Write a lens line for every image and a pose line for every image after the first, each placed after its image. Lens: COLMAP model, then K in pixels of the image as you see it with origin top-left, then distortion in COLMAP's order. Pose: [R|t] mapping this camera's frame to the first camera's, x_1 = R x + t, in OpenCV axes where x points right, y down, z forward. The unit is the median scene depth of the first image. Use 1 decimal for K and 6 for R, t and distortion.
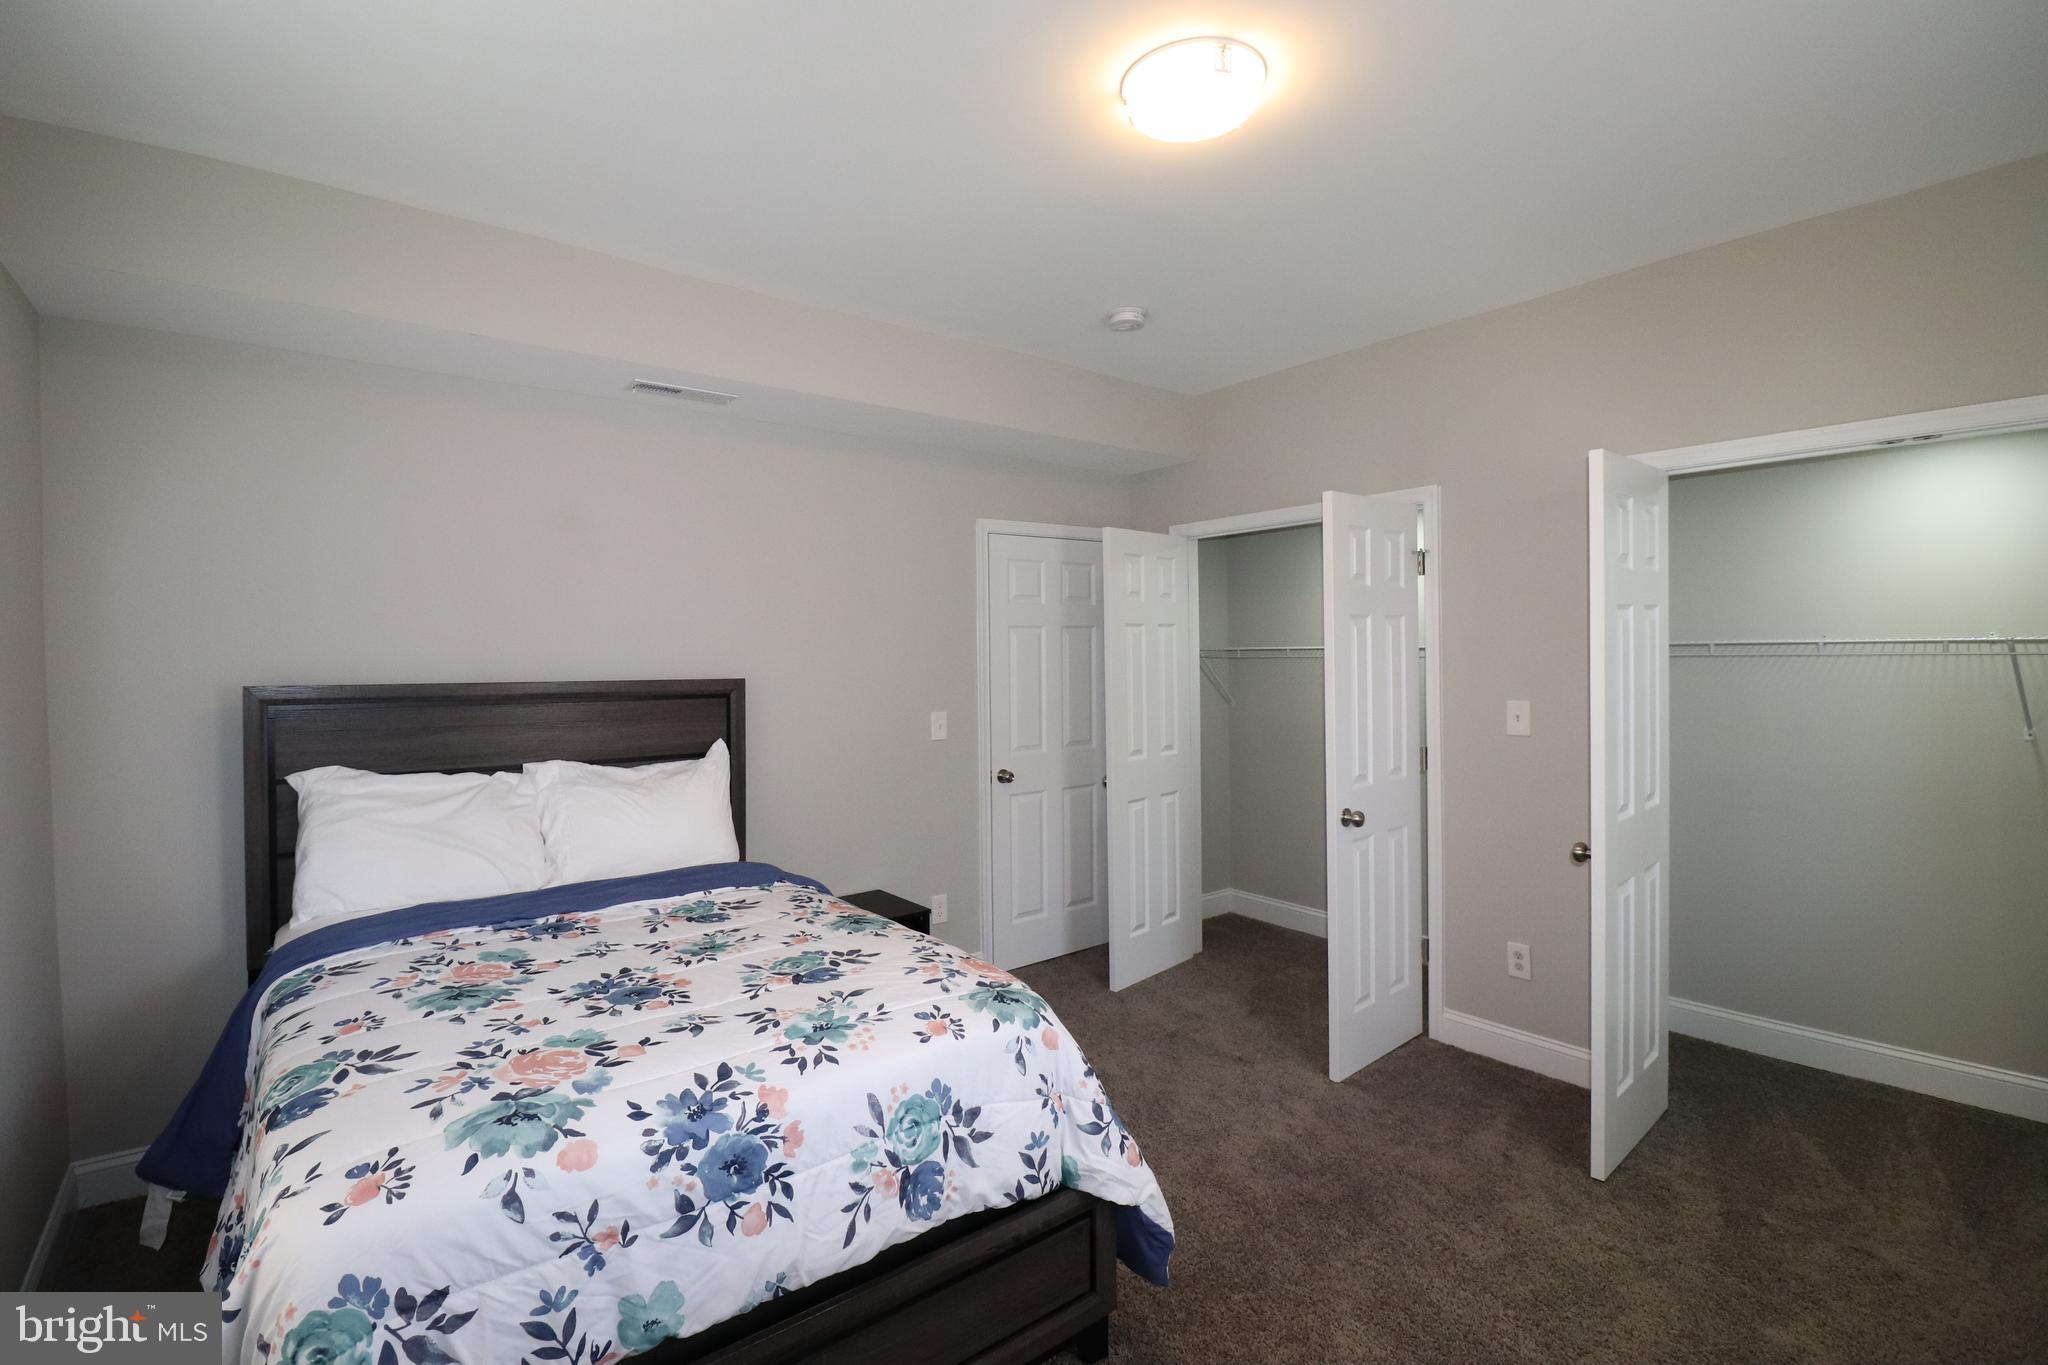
lens RADIAL K [[949.9, 0, 1010.7], [0, 949.9, 668.8], [0, 0, 1]] dist [-0.007469, -0.009054]
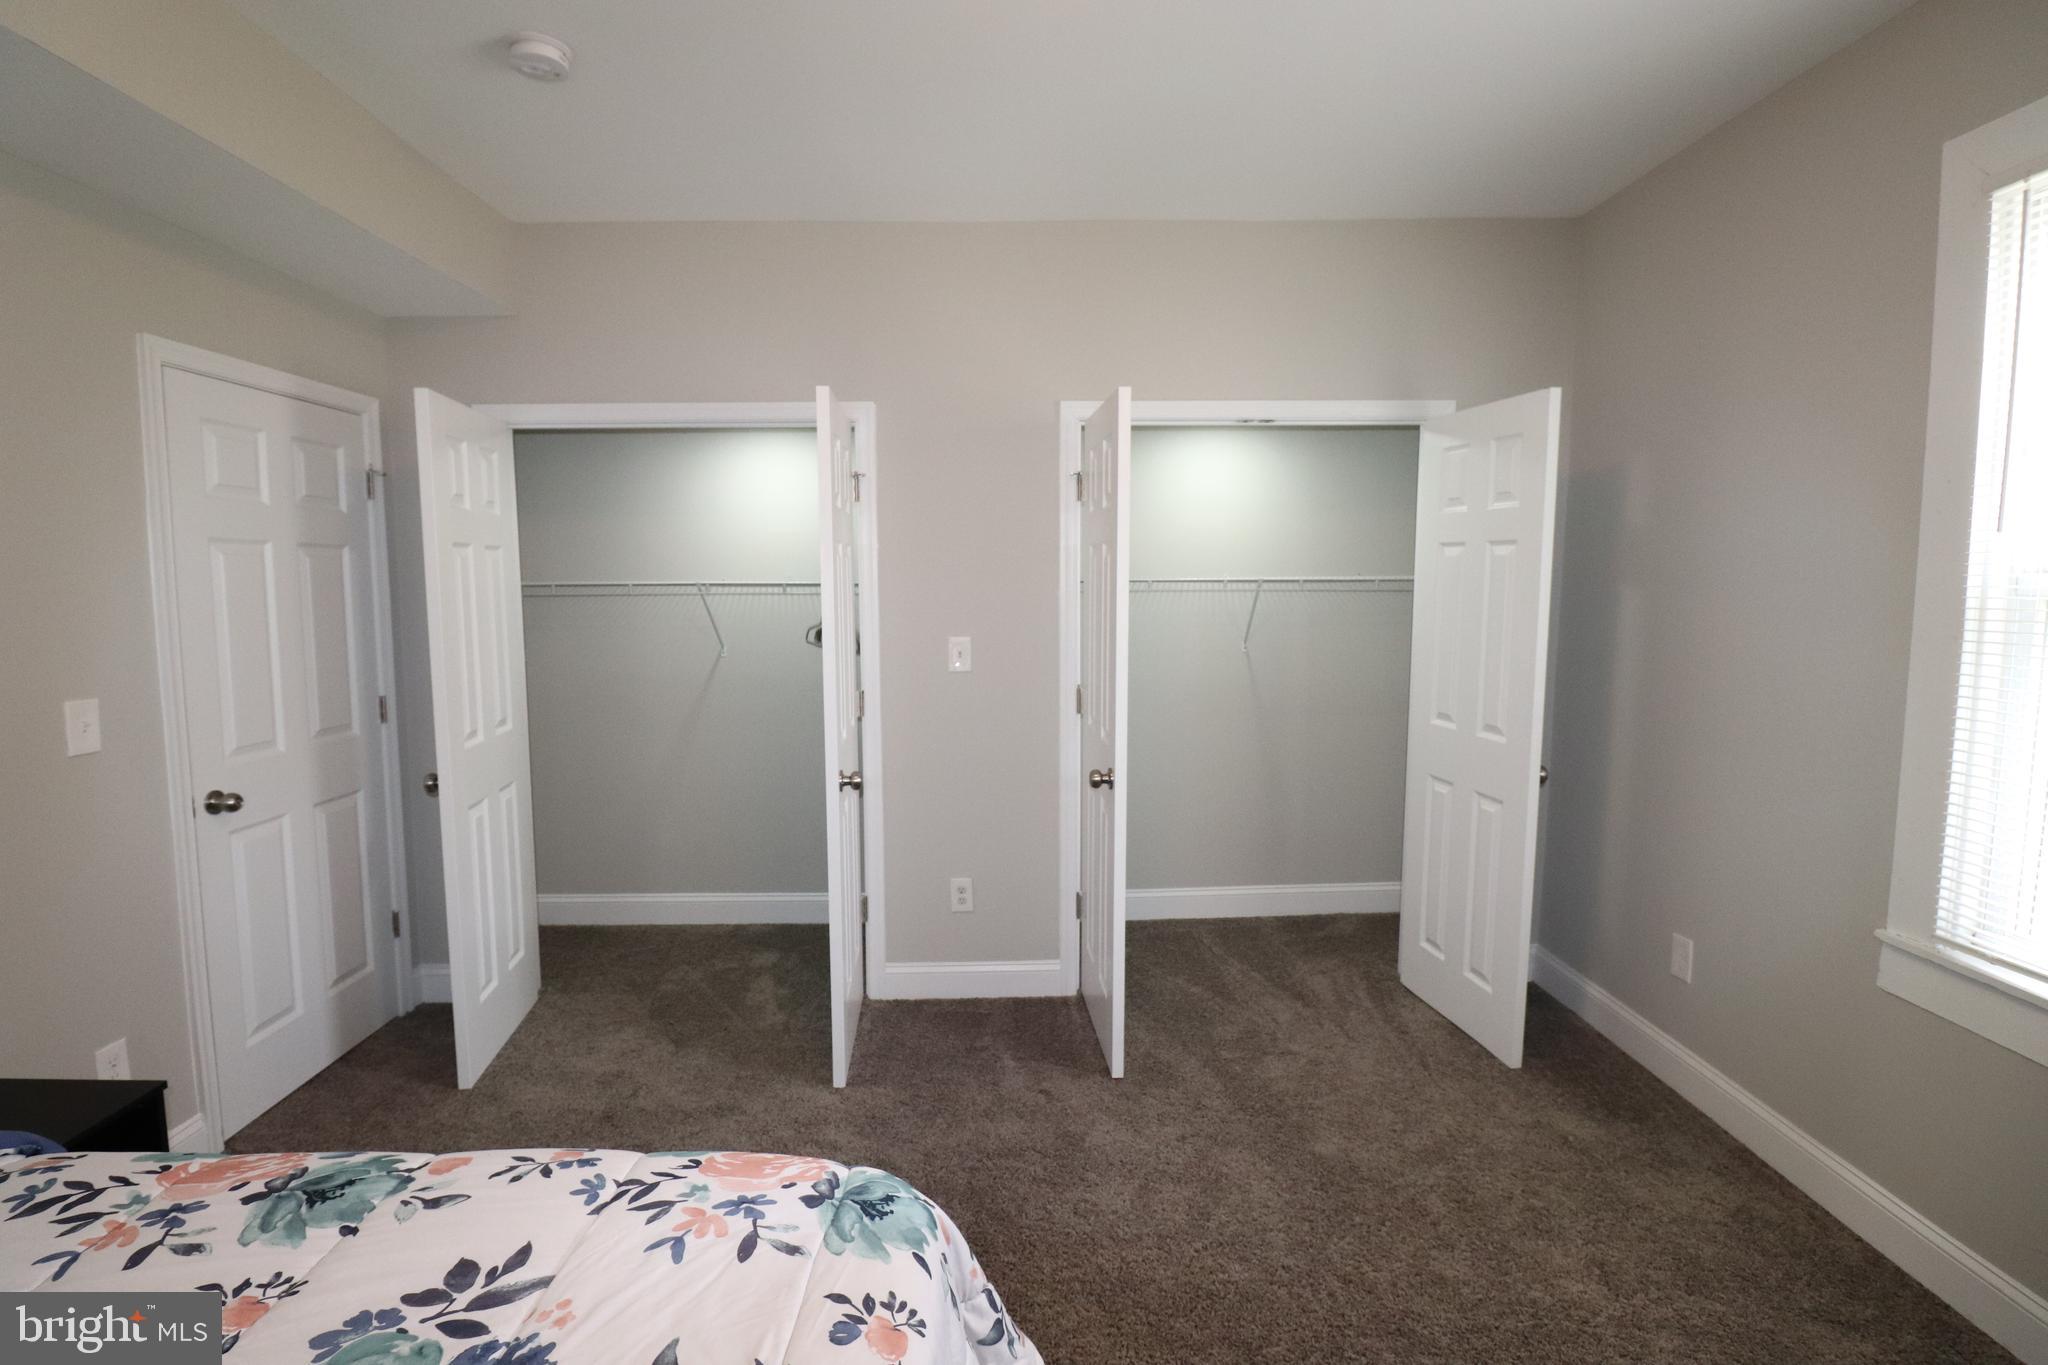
lens RADIAL K [[949.9, 0, 1028.0], [0, 949.9, 669.0], [0, 0, 1]] dist [-0.007469, -0.009054]
pose [[0.593252, -0.062477, 0.802588, -0.243022], [0.012438, 0.997576, 0.068463, 0.000542], [-0.804920, -0.030633, 0.592591, 0.398561]]
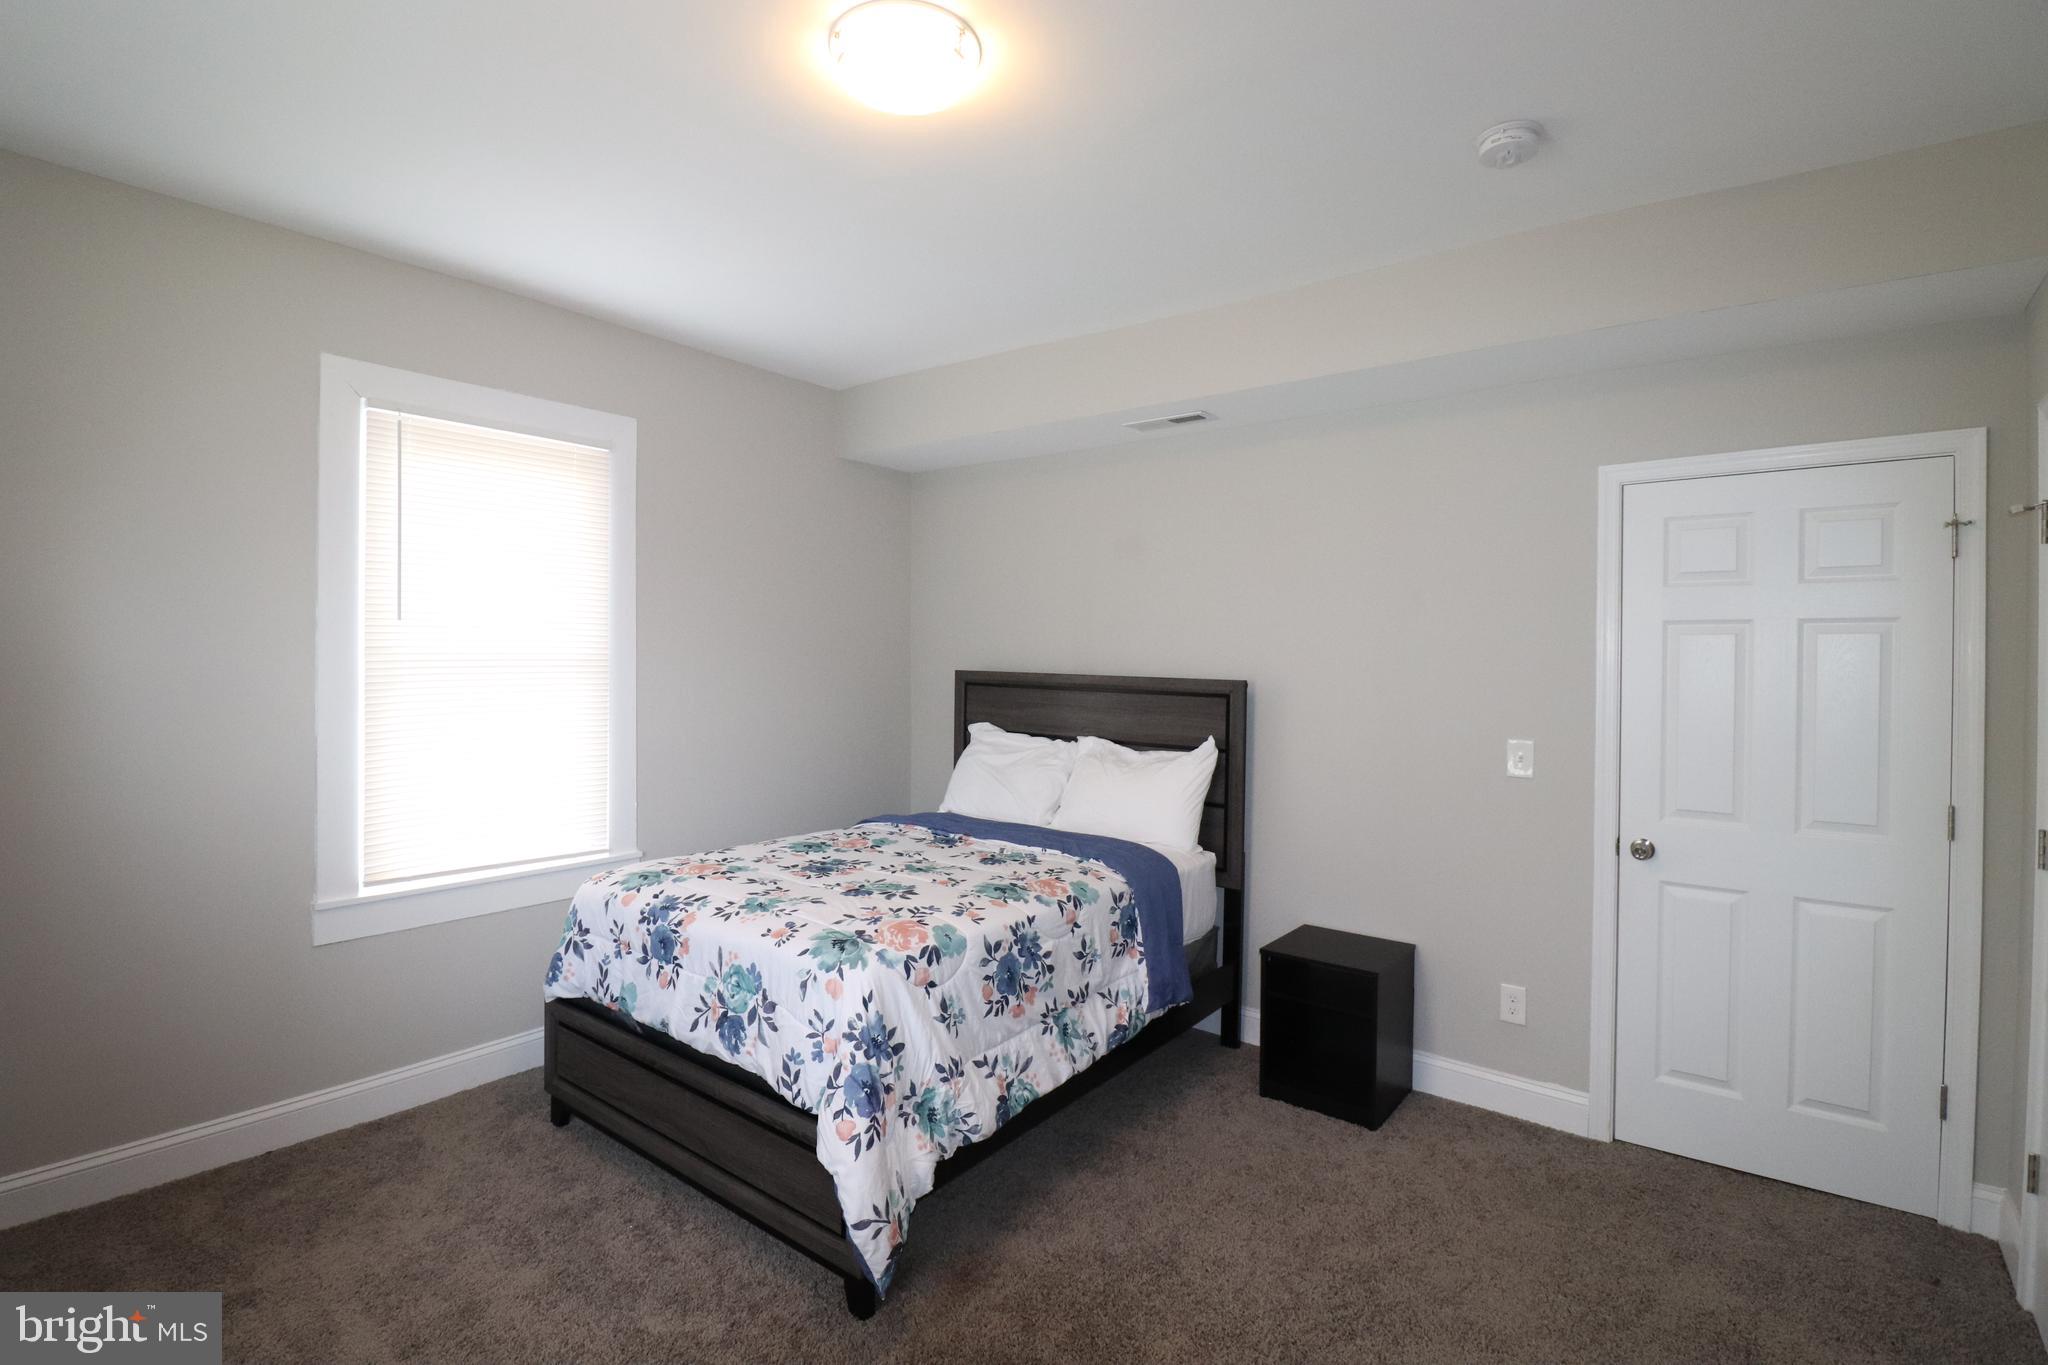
lens RADIAL K [[949.9, 0, 1009.4], [0, 949.9, 683.4], [0, 0, 1]] dist [-0.007469, -0.009054]
pose [[0.243662, 0.035641, -0.969205, 0.759305], [-0.034519, 0.999010, 0.028059, -0.007611], [0.969246, 0.026619, 0.244651, 0.592564]]
